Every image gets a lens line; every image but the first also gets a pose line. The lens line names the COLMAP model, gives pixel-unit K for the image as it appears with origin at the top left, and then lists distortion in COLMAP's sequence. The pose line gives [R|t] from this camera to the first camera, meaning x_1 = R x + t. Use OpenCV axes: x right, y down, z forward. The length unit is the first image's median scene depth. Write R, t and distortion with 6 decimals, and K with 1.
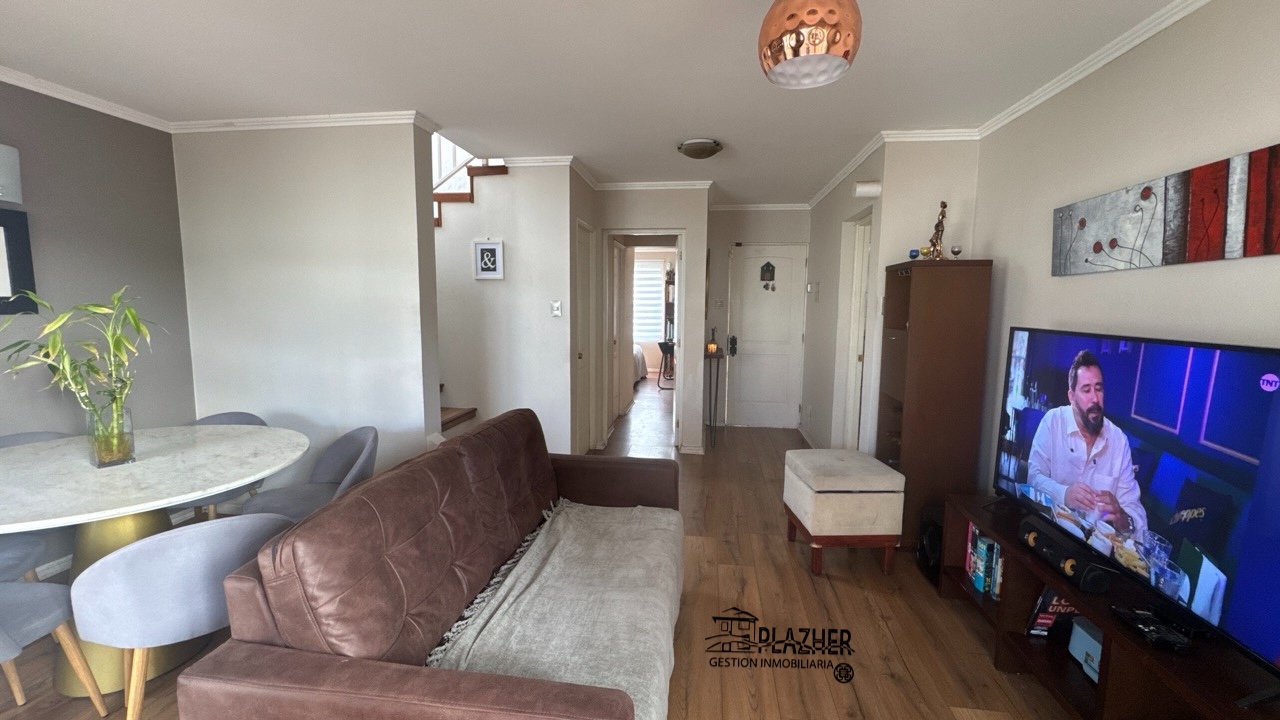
lens RADIAL K [[508.4, 0, 639.4], [0, 508.4, 359.6], [0, 0, 1]] dist [-0.003424, 0.000652]
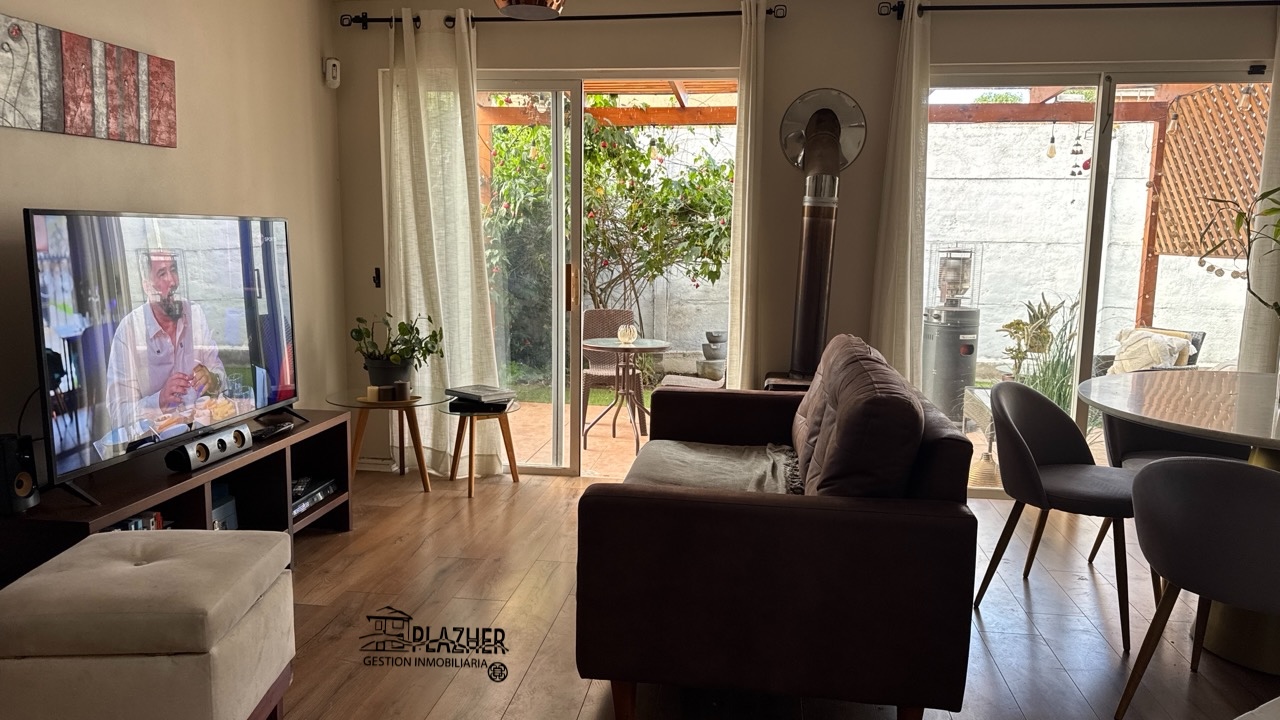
lens RADIAL K [[897.9, 0, 614.4], [0, 897.9, 372.2], [0, 0, 1]] dist [-0.002862, -0.005116]
pose [[-0.999317, -0.025100, 0.027125, 0.023543], [-0.017108, 0.964790, 0.262466, -0.200602], [-0.032758, 0.261823, -0.964560, 2.446484]]
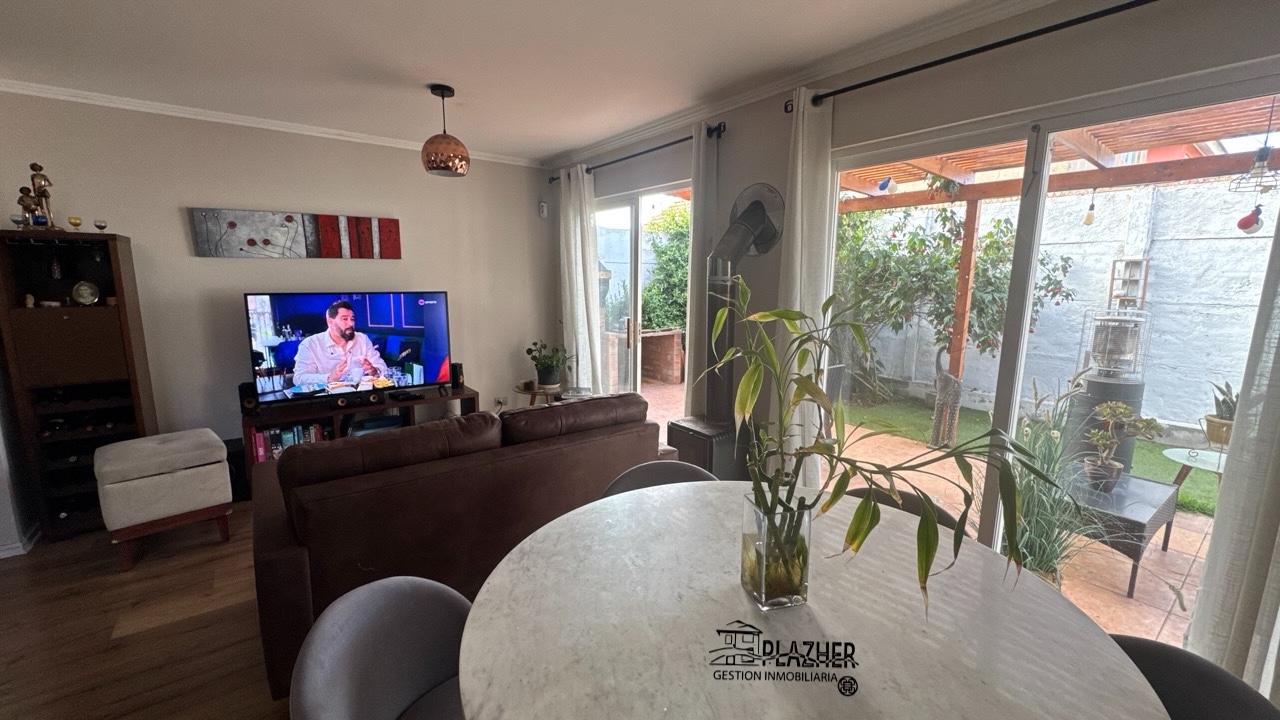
lens RADIAL K [[501.2, 0, 640.0], [0, 501.2, 360.0], [0, 0, 1]] dist [-0.007215, 0.000182]
pose [[-0.695260, -0.132147, 0.706506, -1.320710], [0.066306, 0.966970, 0.246115, -0.189432], [-0.715693, 0.217959, -0.663534, 1.420482]]
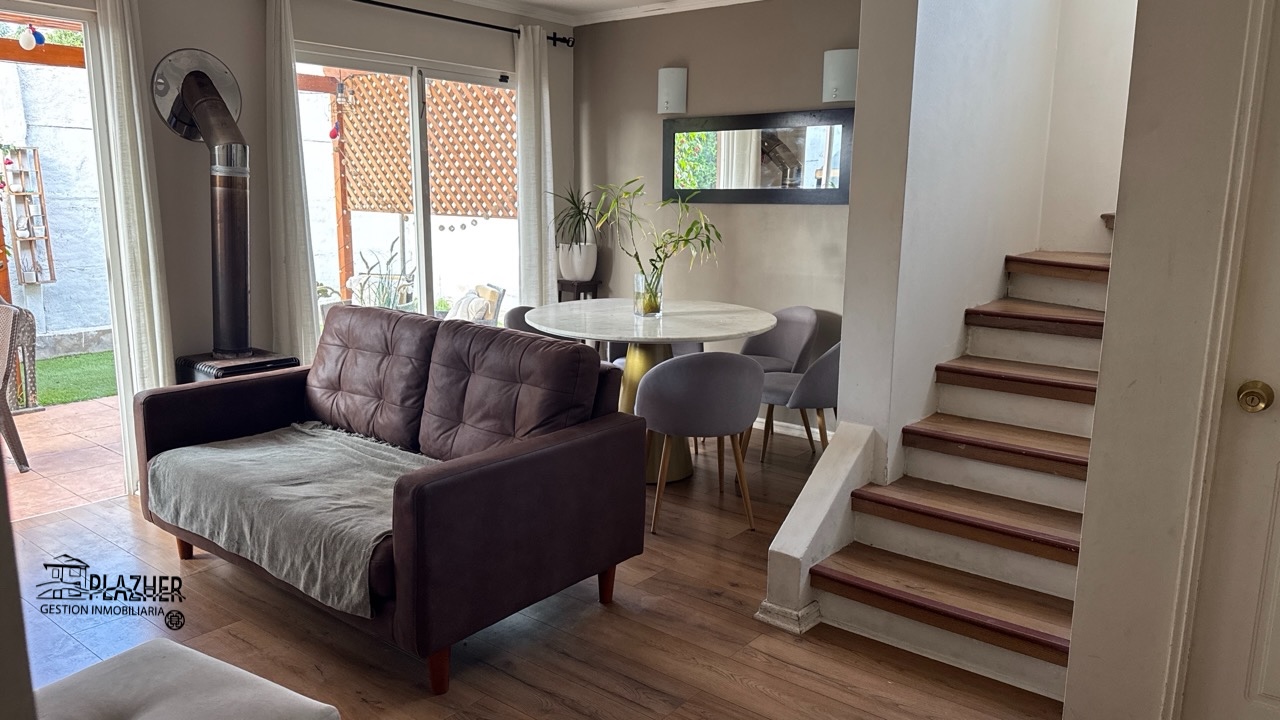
lens RADIAL K [[898.5, 0, 640.0], [0, 898.5, 360.0], [0, 0, 1]] dist [0.148096, -0.245767]
pose [[-0.515199, 0.140546, -0.845469, 0.967627], [-0.113973, 0.966467, 0.230111, -0.211841], [0.849459, 0.214914, -0.481904, 2.146749]]
